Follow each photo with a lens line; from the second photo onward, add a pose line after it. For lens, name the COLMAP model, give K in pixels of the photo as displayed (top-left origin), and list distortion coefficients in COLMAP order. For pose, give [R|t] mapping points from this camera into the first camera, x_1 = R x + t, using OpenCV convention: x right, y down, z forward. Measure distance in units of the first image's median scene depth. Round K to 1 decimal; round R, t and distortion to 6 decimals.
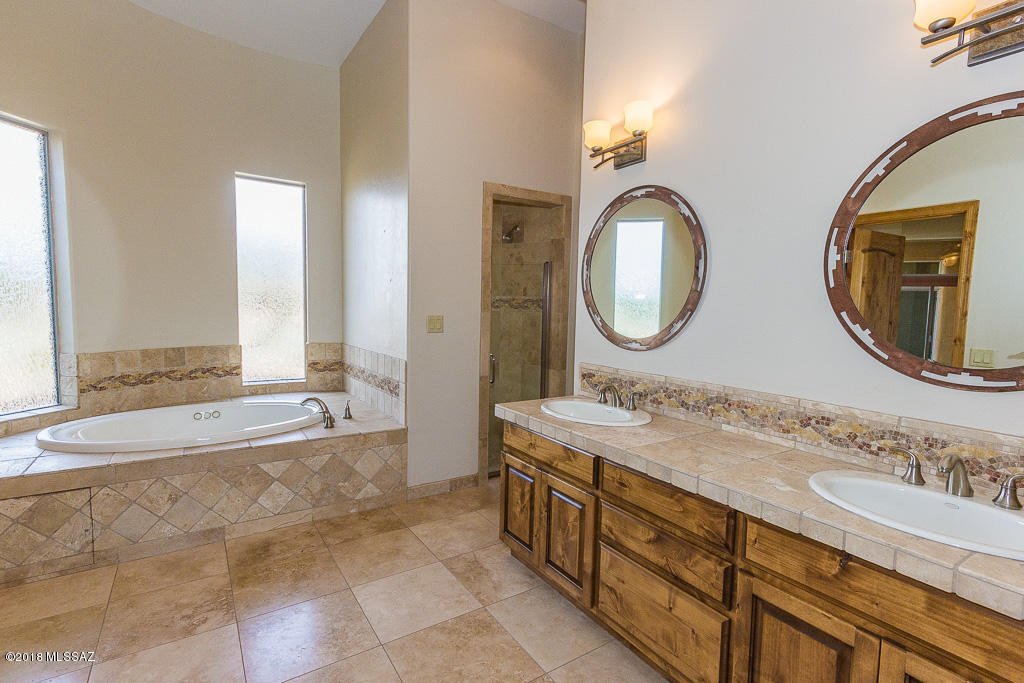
lens RADIAL K [[482.8, 0, 520.6], [0, 482.8, 348.1], [0, 0, 1]] dist [0.004867, 0.001606]
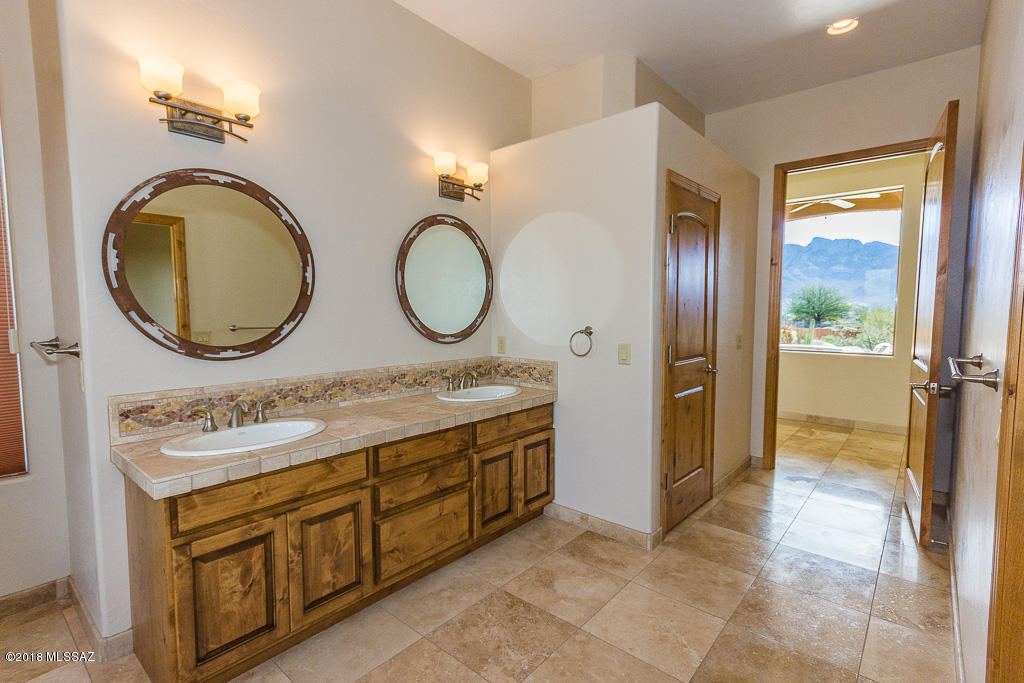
lens RADIAL K [[482.8, 0, 514.6], [0, 482.8, 343.2], [0, 0, 1]] dist [0.004867, 0.001606]
pose [[-0.257182, -0.093614, 0.961818, -1.164850], [0.078264, 0.990010, 0.117285, -0.138502], [-0.963188, 0.105440, -0.247286, 1.140574]]
